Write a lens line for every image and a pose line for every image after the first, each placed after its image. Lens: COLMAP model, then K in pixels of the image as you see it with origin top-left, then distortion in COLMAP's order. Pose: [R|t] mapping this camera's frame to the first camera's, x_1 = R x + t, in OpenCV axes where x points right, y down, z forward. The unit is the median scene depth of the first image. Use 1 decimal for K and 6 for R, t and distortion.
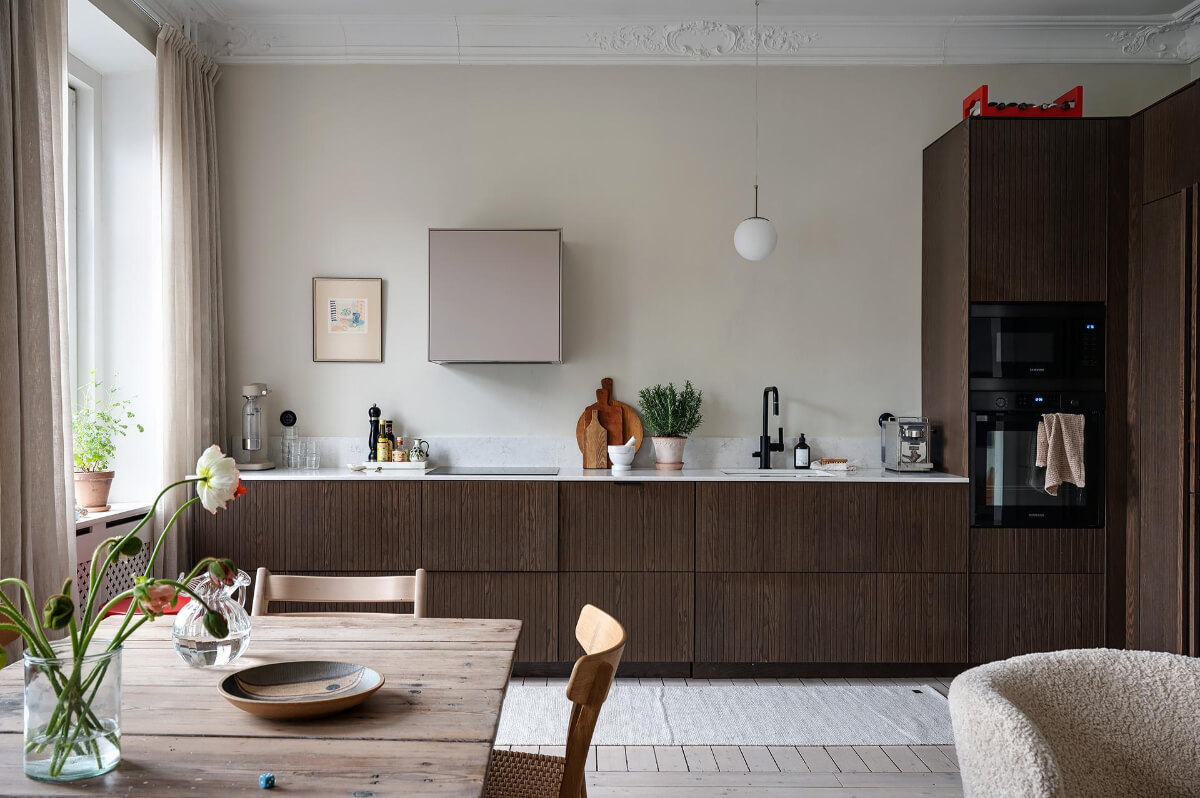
lens RADIAL K [[1027.0, 0, 577.4], [0, 1027.0, 412.2], [0, 0, 1]] dist [-0.001732, 0.013243]
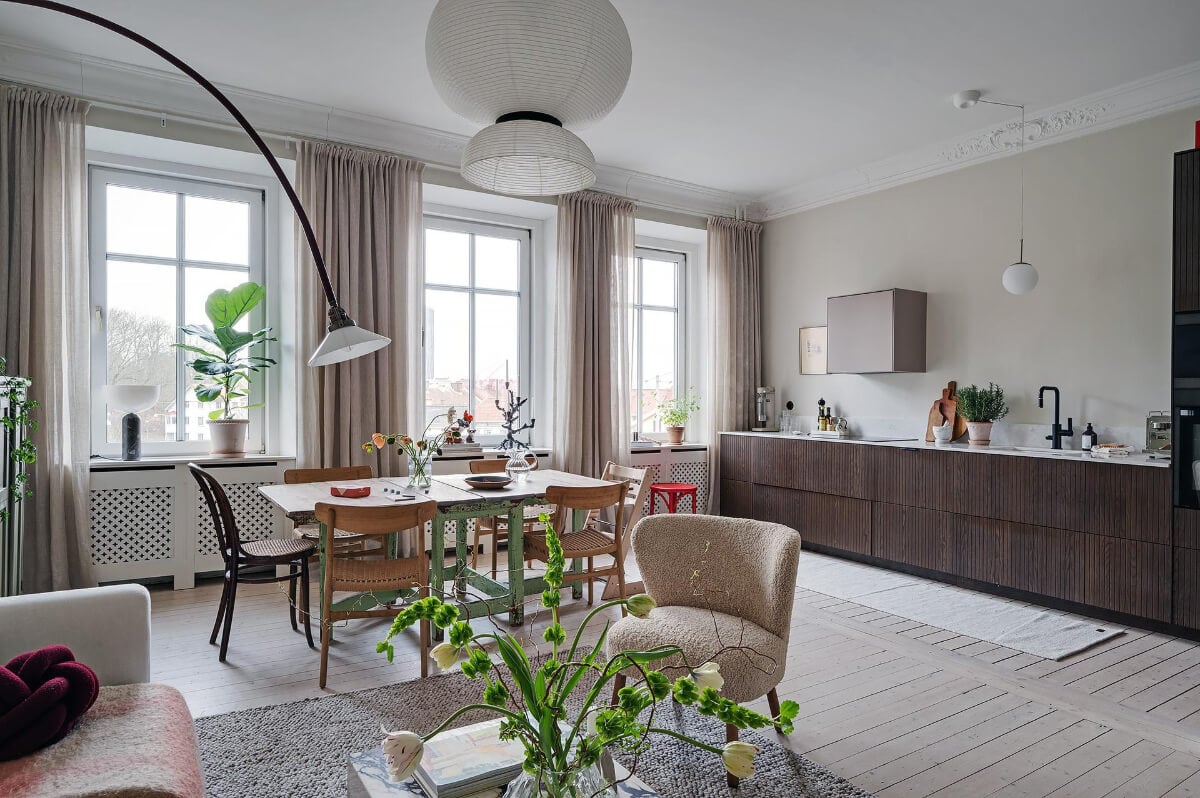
lens RADIAL K [[714.3, 0, 609.5], [0, 714.3, 394.6], [0, 0, 1]] dist [-0.002989, 0.006645]
pose [[0.554398, 0.002693, -0.832247, 0.641974], [-0.016158, 0.999841, -0.007528, 0.001754], [0.832095, 0.017621, 0.554353, 0.018876]]
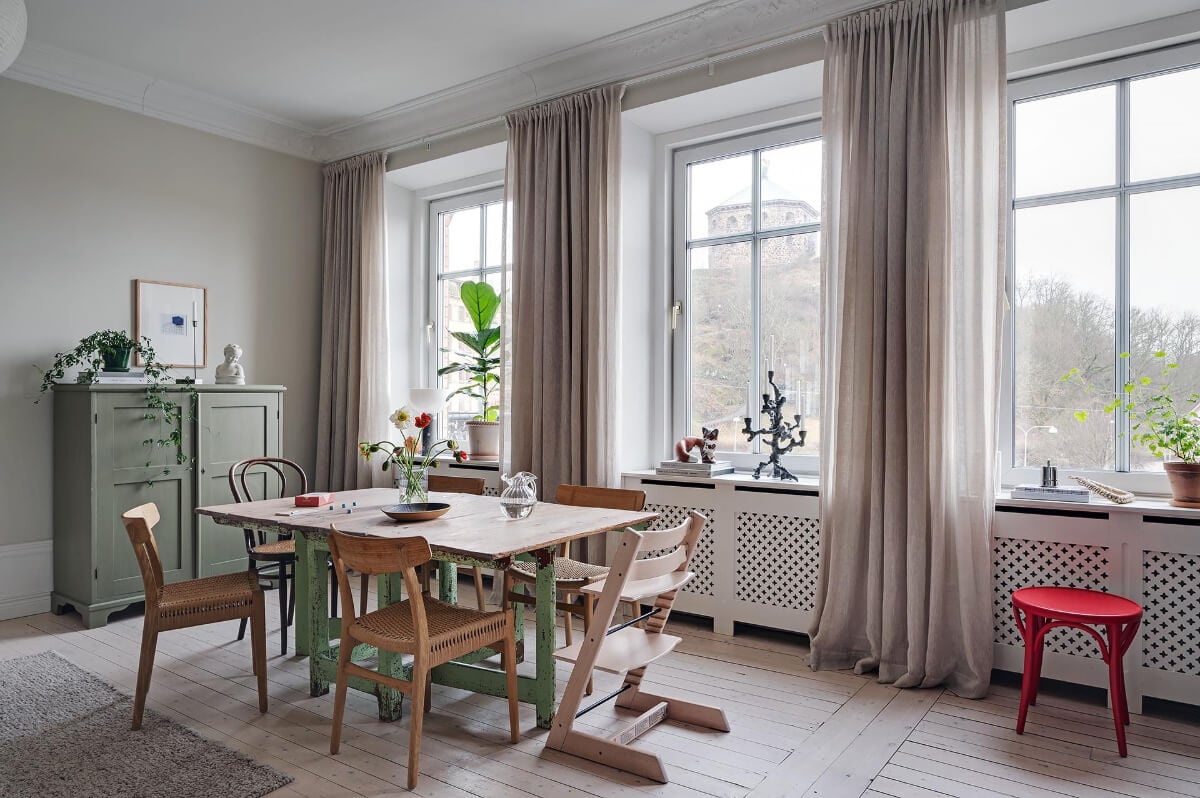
lens RADIAL K [[806.9, 0, 625.7], [0, 806.9, 399.7], [0, 0, 1]] dist [0.007127, -0.001159]
pose [[-0.568601, 0.003801, -0.822605, 0.346224], [-0.003685, 0.999968, 0.007168, -0.001077], [0.822605, 0.007107, -0.568568, 0.871341]]
